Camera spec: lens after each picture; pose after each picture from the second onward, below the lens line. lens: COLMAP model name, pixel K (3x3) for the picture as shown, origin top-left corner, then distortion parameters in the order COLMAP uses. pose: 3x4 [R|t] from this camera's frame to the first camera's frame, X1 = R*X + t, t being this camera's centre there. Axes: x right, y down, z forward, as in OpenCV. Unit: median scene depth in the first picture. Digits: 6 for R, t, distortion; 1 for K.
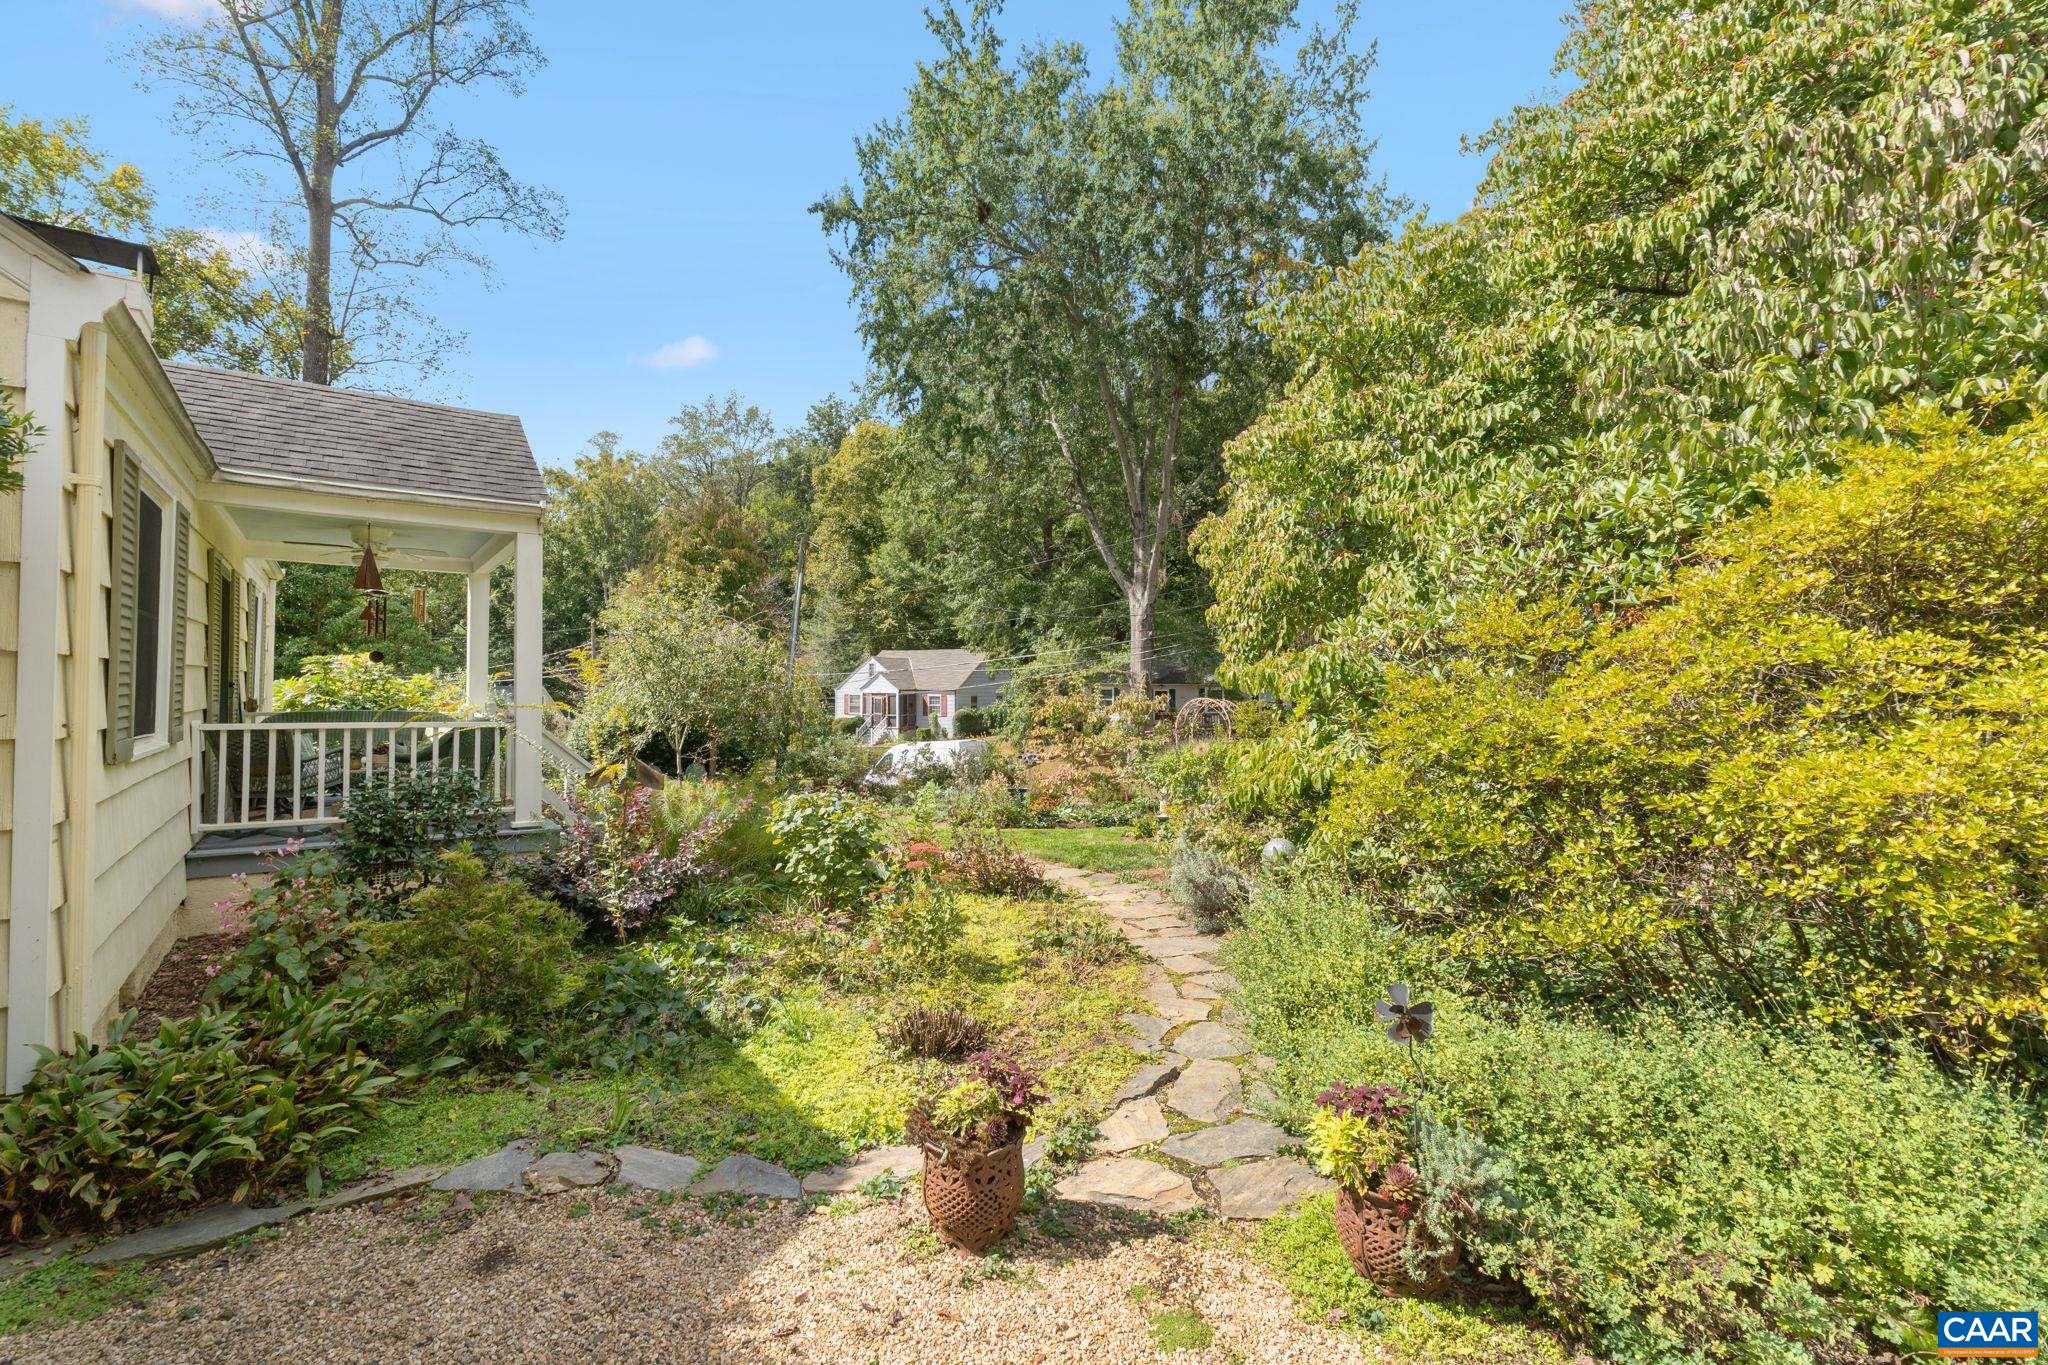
lens RADIAL K [[889.1, 0, 1024.0], [0, 889.1, 682.5], [0, 0, 1]] dist [0.000068, -0.000059]
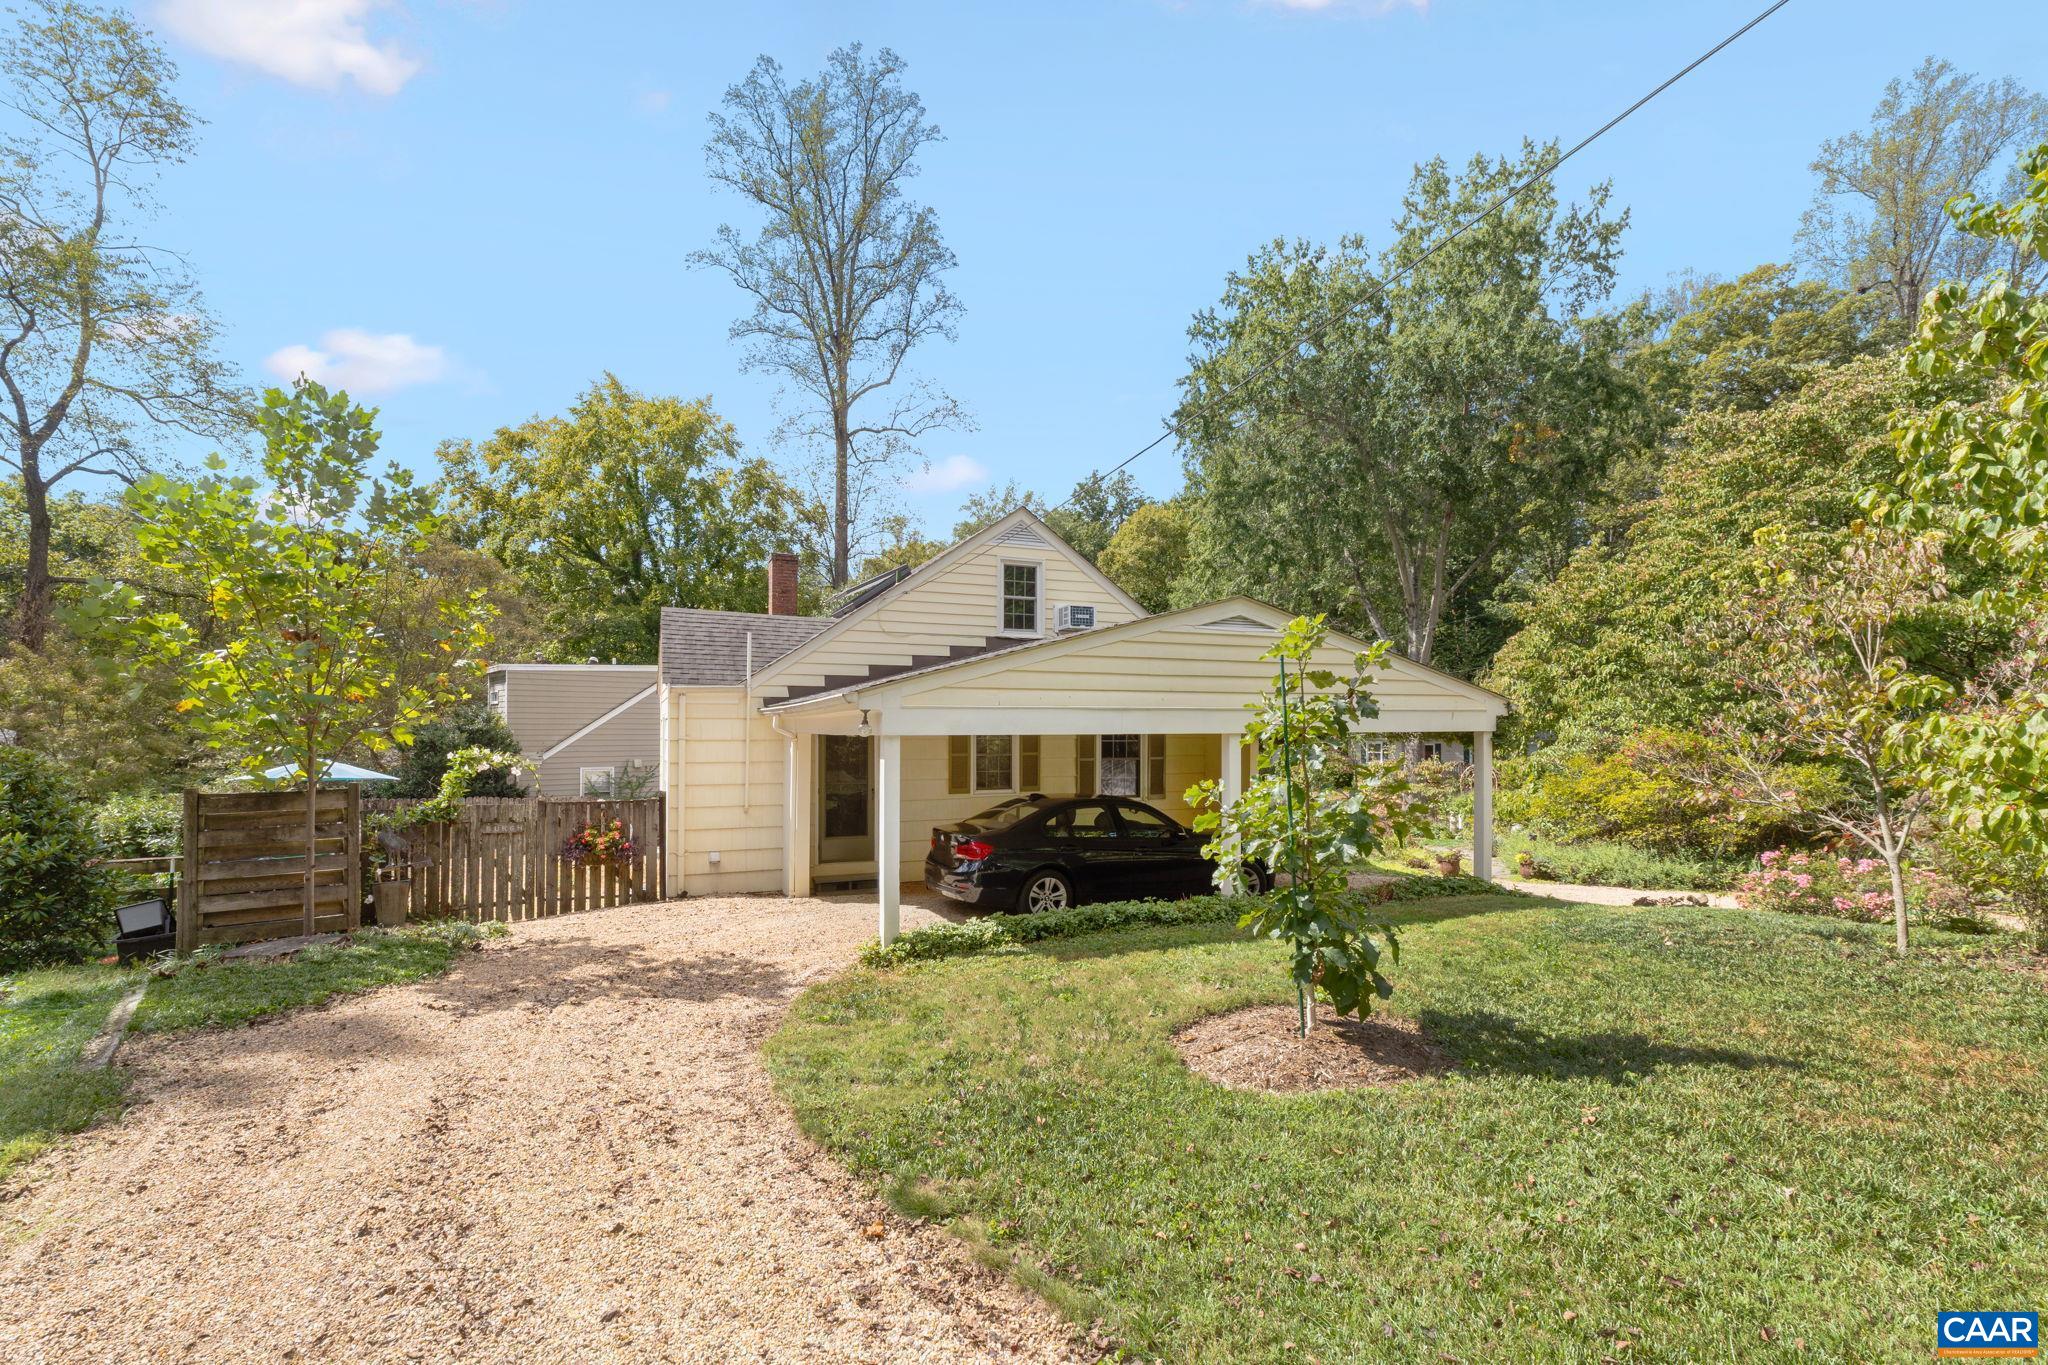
lens RADIAL K [[874.8, 0, 1022.9], [0, 874.8, 735.0], [0, 0, 1]] dist [-0.000214, -0.000010]
pose [[0.964607, -0.005385, -0.263638, -0.089717], [0.007018, 0.999962, 0.005252, -0.024633], [0.263600, -0.006916, 0.964607, -0.377944]]
